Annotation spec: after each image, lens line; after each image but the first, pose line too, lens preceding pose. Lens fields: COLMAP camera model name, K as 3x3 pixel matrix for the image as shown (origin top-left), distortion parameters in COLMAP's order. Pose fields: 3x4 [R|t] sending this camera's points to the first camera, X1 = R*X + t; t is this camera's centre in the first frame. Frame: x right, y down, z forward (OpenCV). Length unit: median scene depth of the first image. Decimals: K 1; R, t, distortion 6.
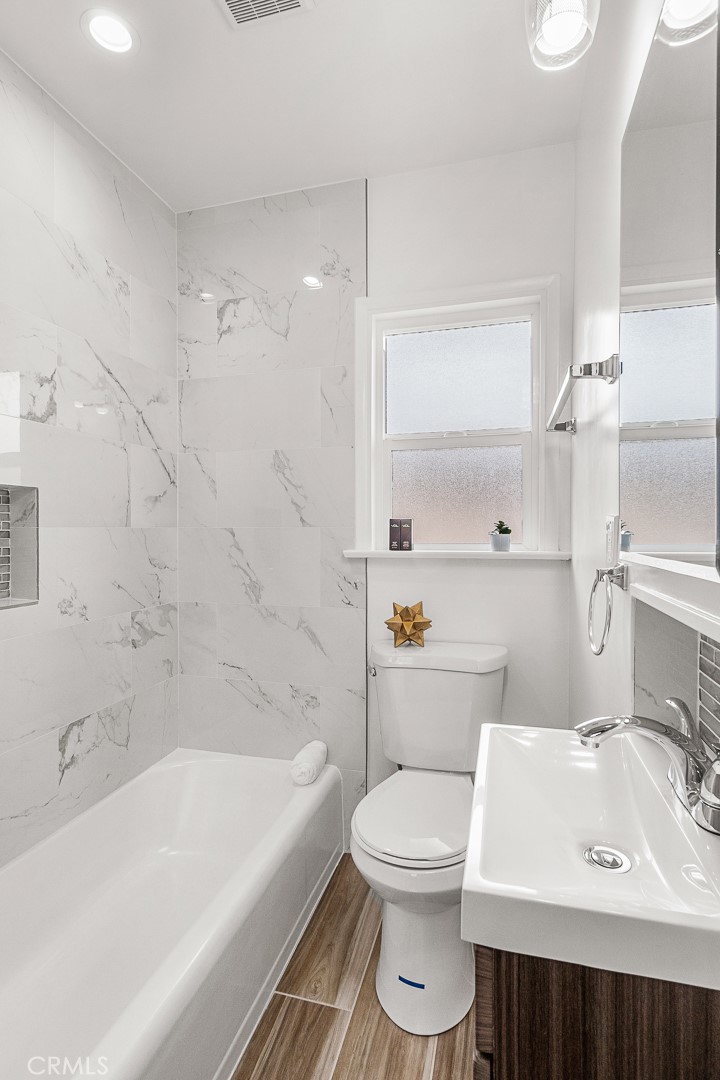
lens RADIAL K [[519.9, 0, 357.7], [0, 519.9, 535.2], [0, 0, 1]] dist [-0.003500, -0.000249]
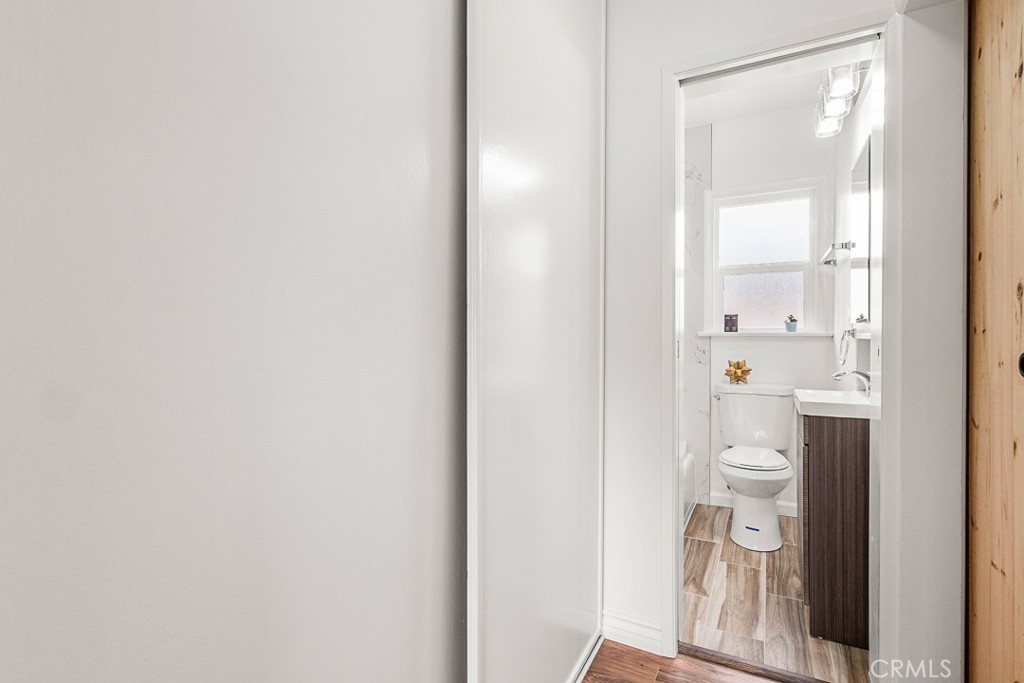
lens RADIAL K [[492.9, 0, 552.6], [0, 492.9, 342.3], [0, 0, 1]] dist [-0.003500, -0.000249]
pose [[0.990631, 0.000737, -0.136561, -0.312215], [-0.000219, 0.999993, 0.003808, 0.062816], [0.136563, -0.003743, 0.990624, -0.803079]]
